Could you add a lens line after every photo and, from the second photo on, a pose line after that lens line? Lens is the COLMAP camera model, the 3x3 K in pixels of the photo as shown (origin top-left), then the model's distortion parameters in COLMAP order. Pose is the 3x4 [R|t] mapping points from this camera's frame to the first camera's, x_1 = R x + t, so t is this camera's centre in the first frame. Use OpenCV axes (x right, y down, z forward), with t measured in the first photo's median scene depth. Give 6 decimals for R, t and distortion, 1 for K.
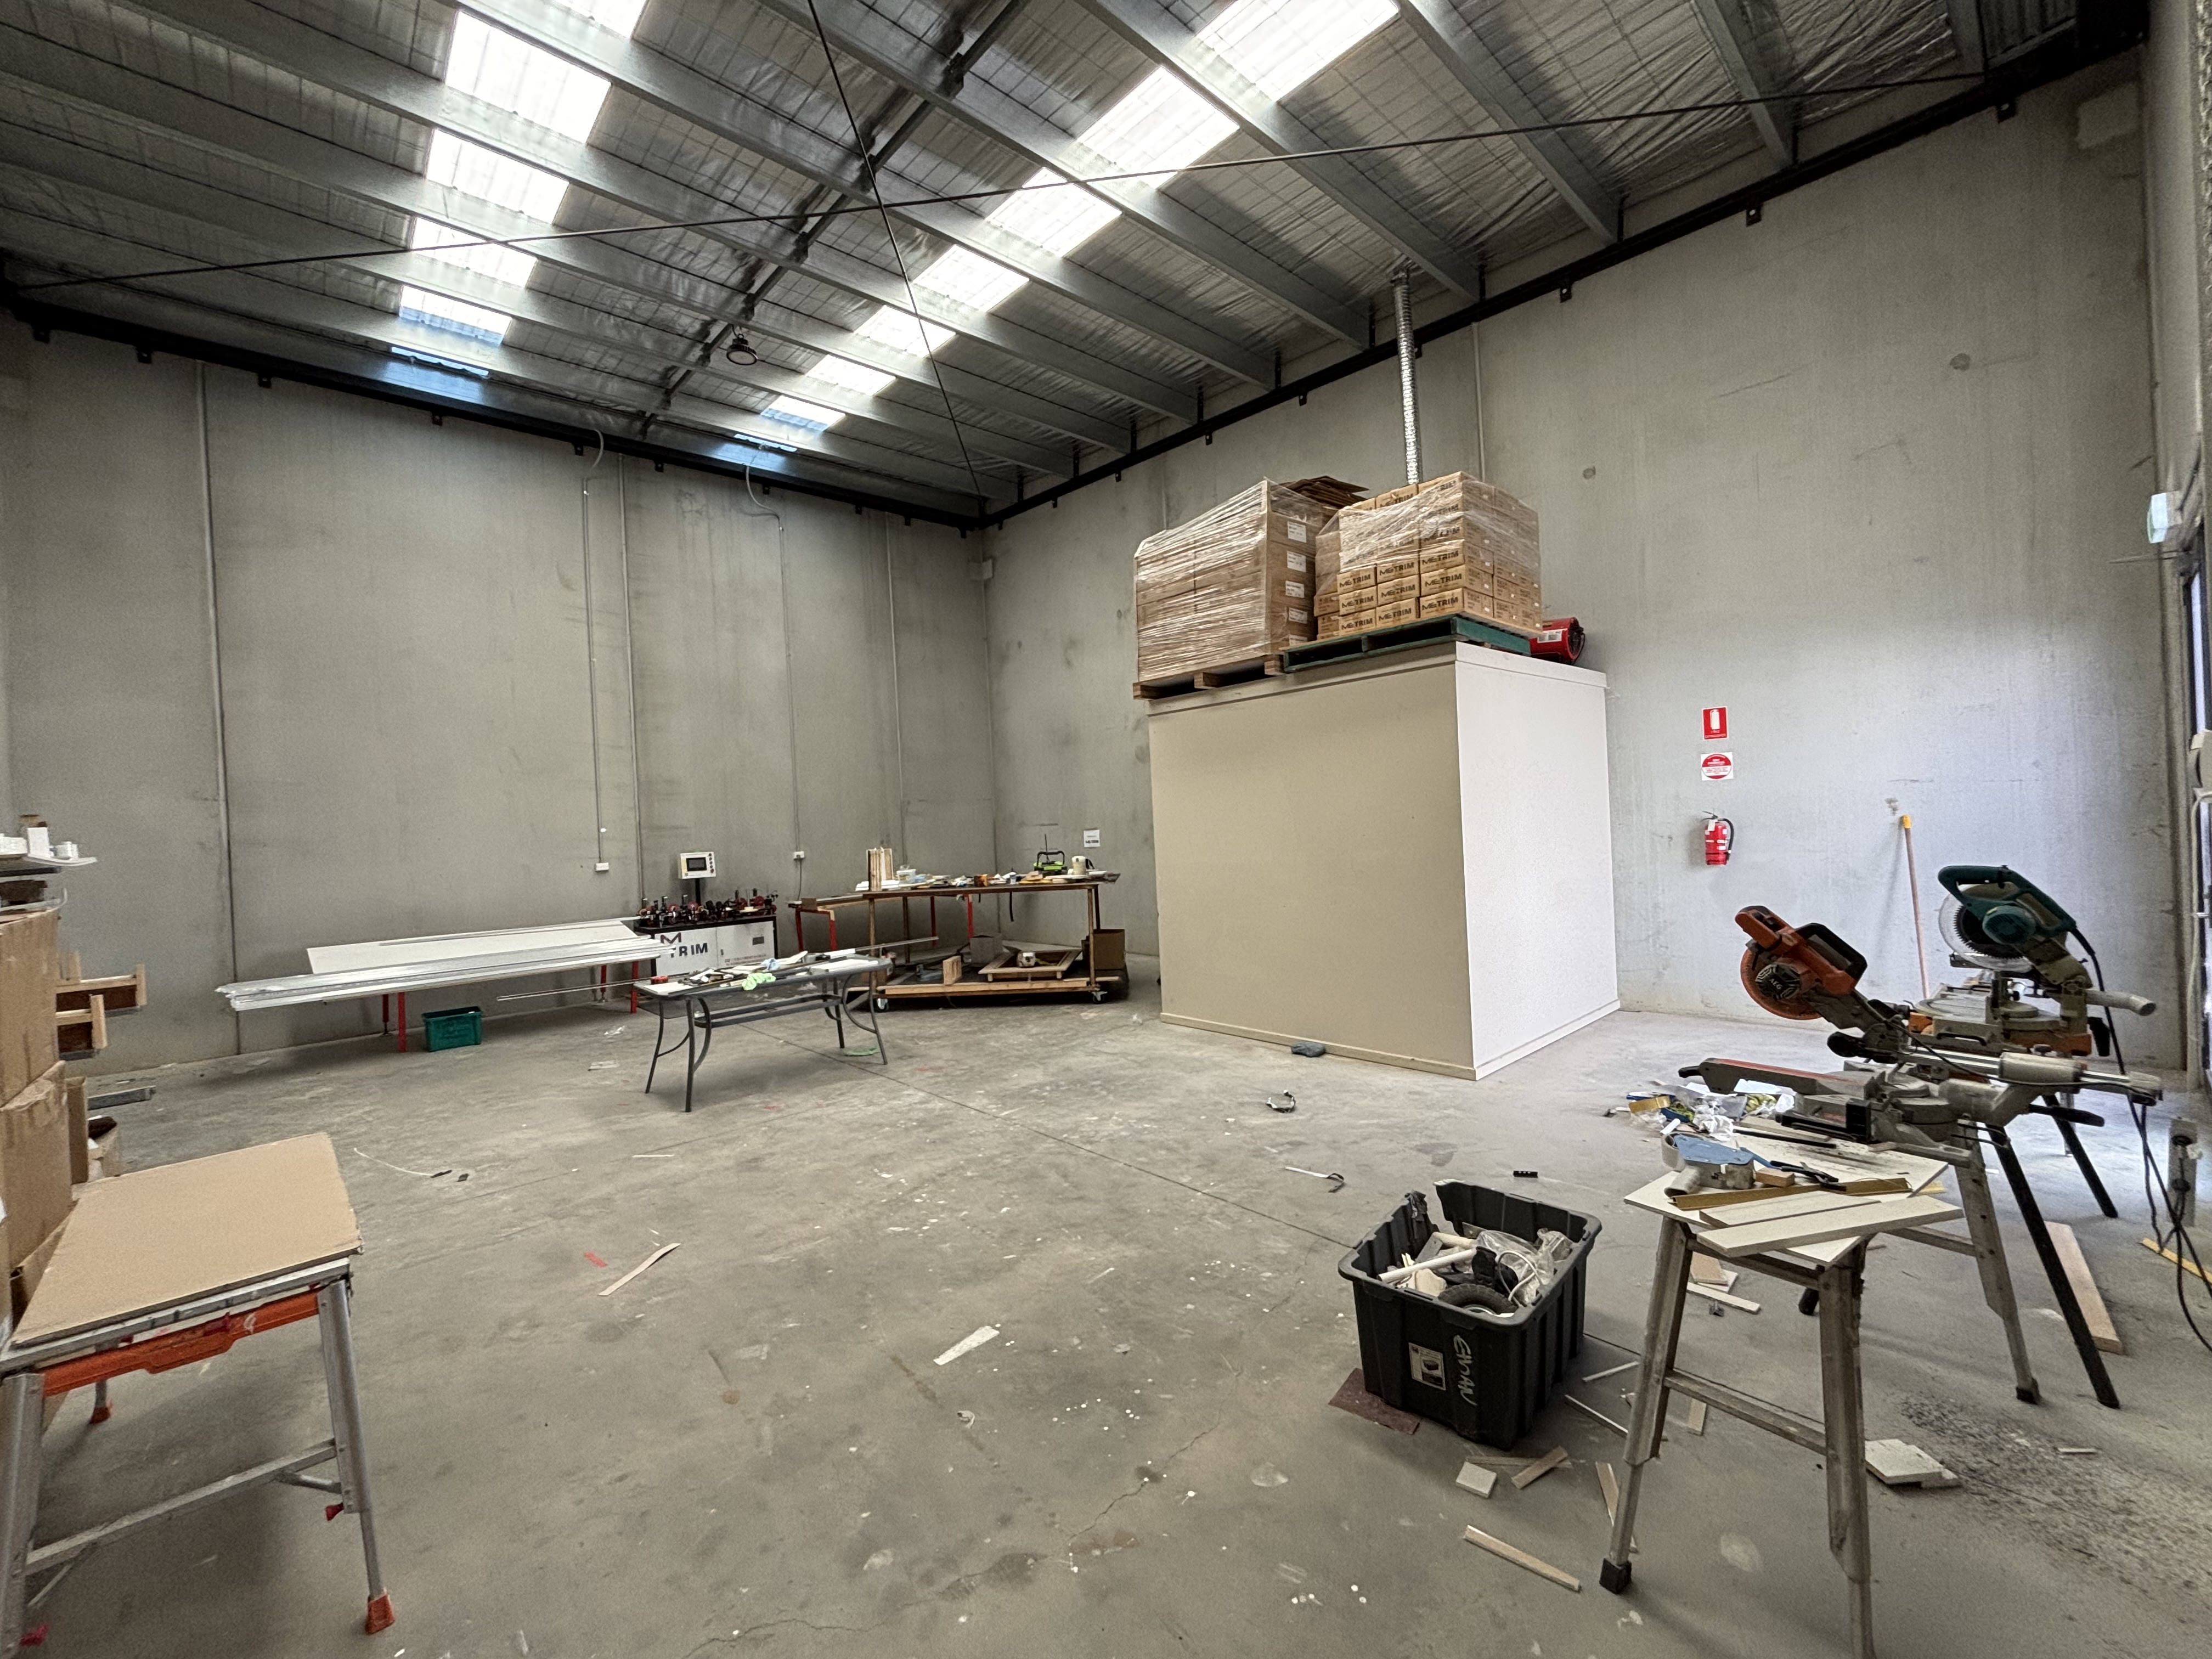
lens RADIAL K [[909.7, 0, 1106.0], [0, 909.7, 829.5], [0, 0, 1]] dist [-0.002397, -0.000758]
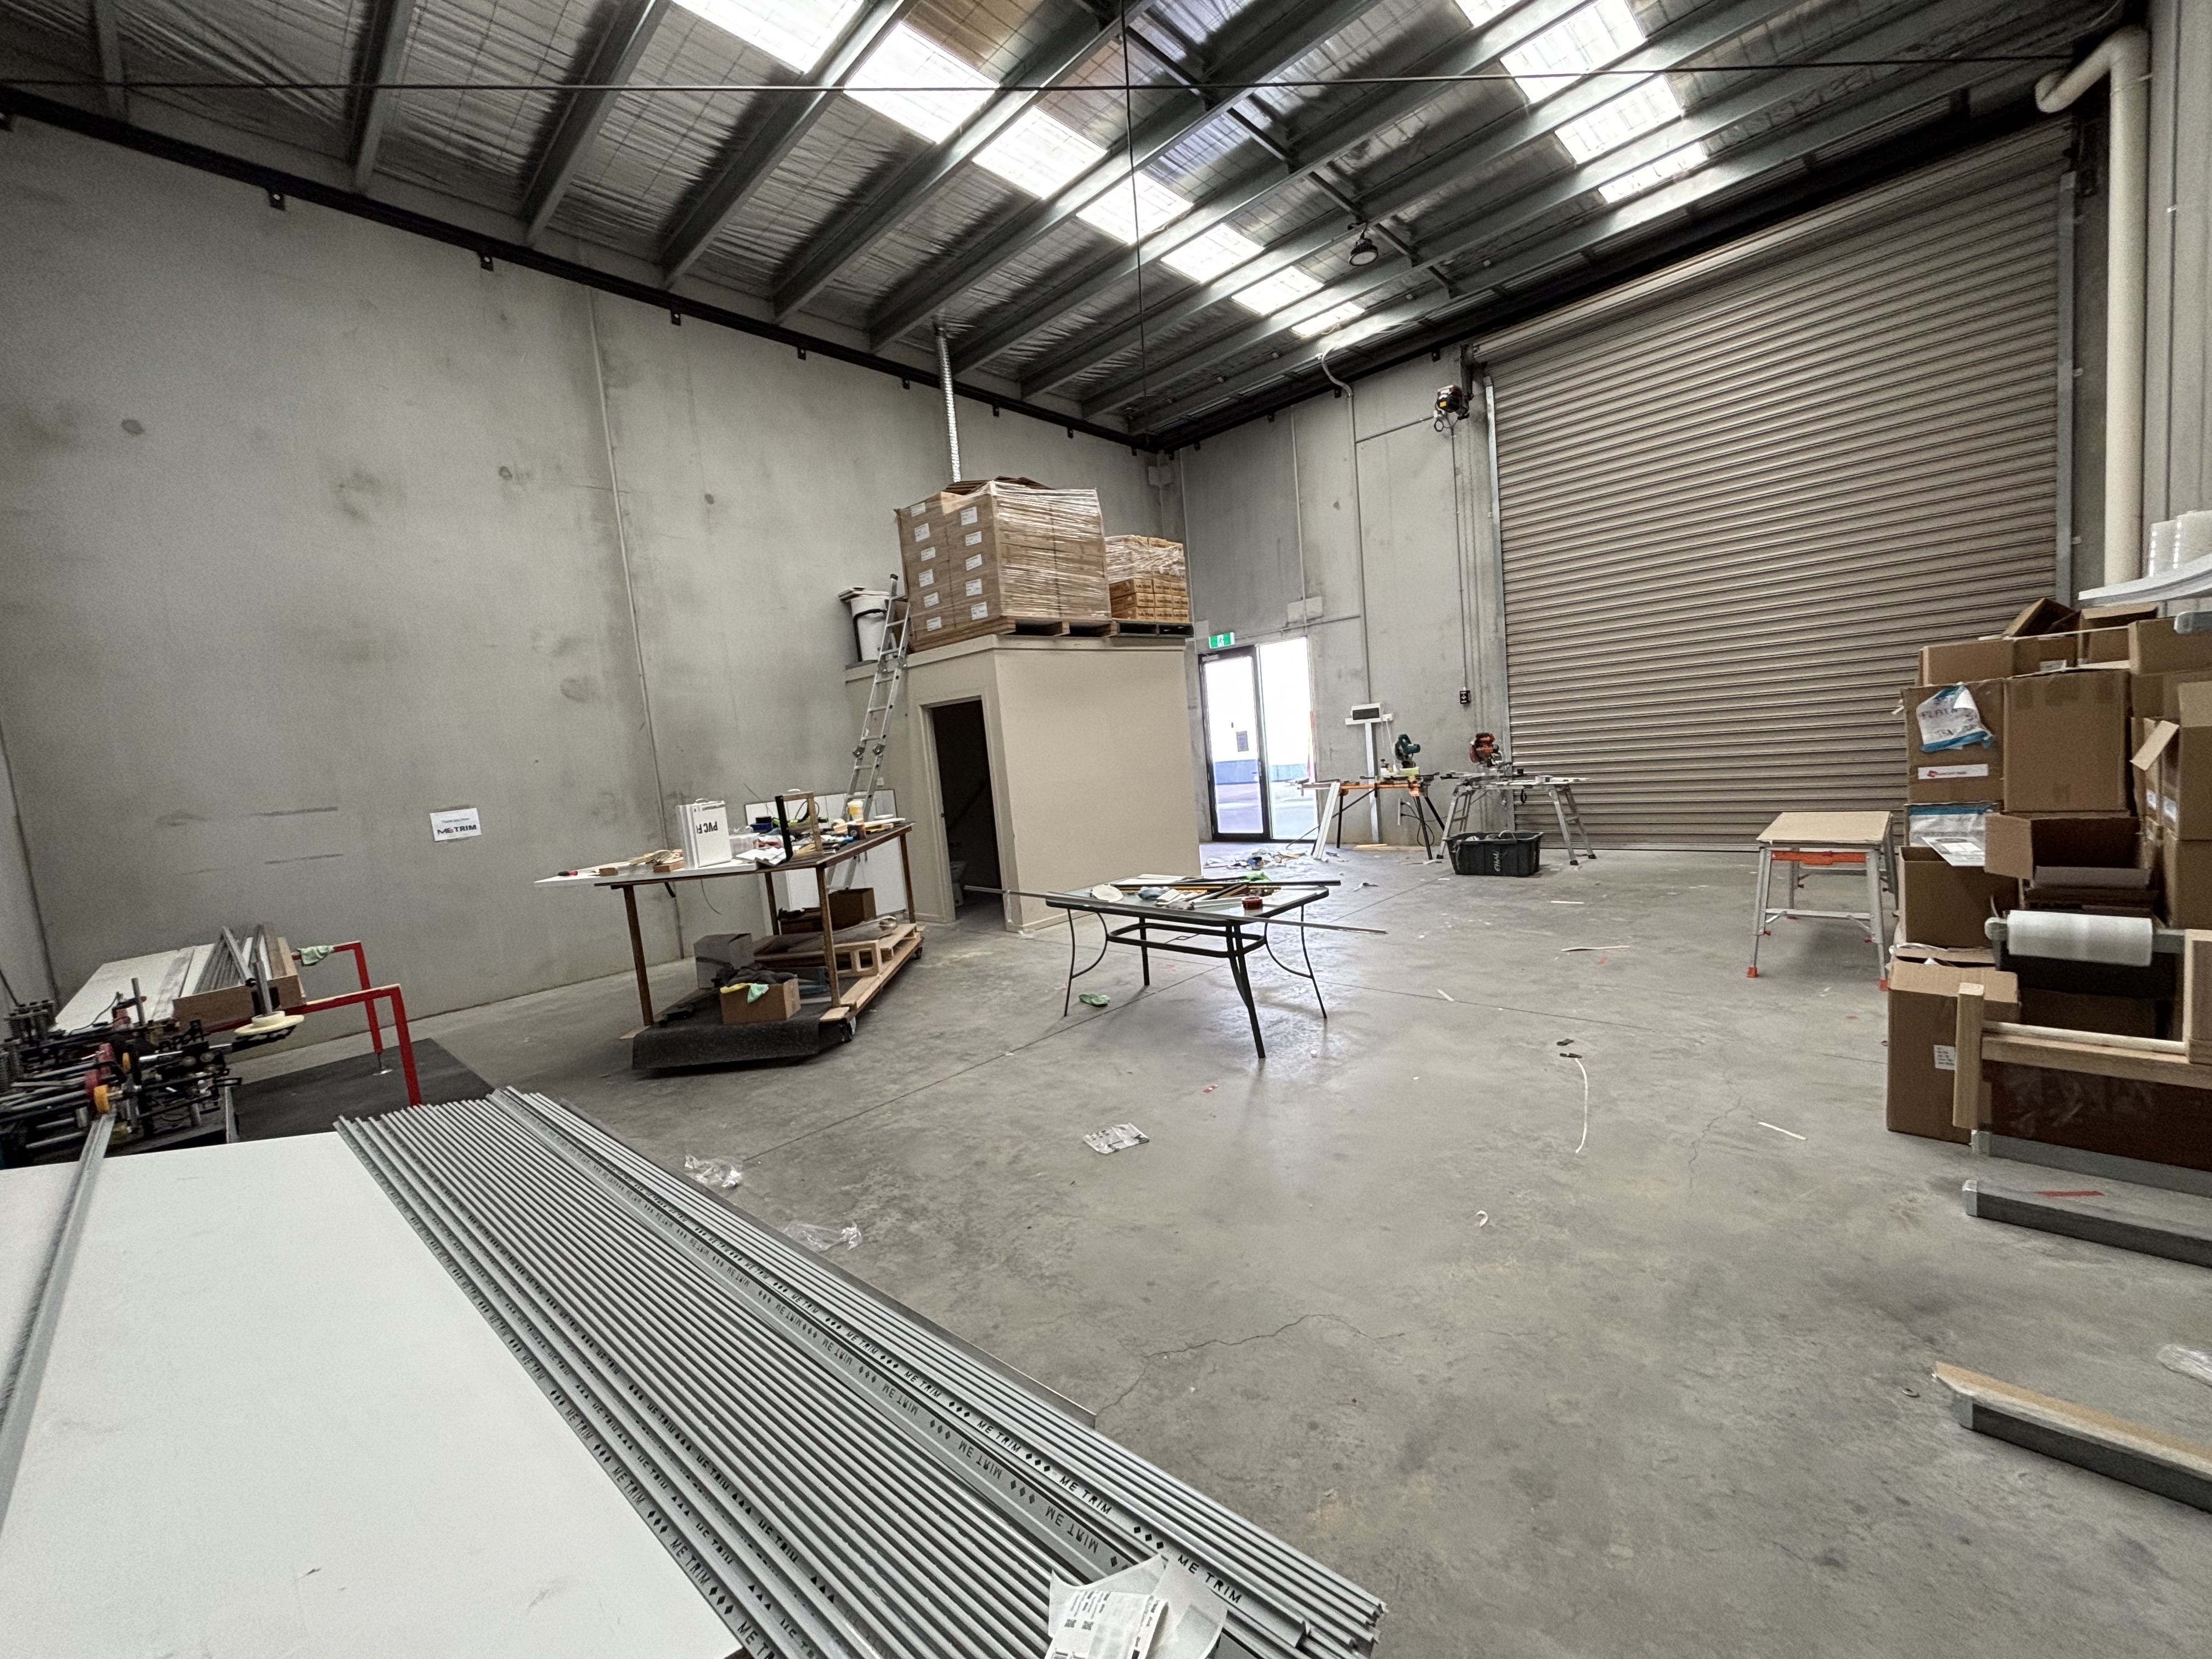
lens RADIAL K [[909.7, 0, 1106.0], [0, 909.7, 829.5], [0, 0, 1]] dist [-0.002397, -0.000758]
pose [[-0.073895, -0.044300, 0.996282, -1.196649], [0.101339, 0.993508, 0.051693, 0.048296], [-0.992104, 0.104782, -0.068926, 1.128994]]
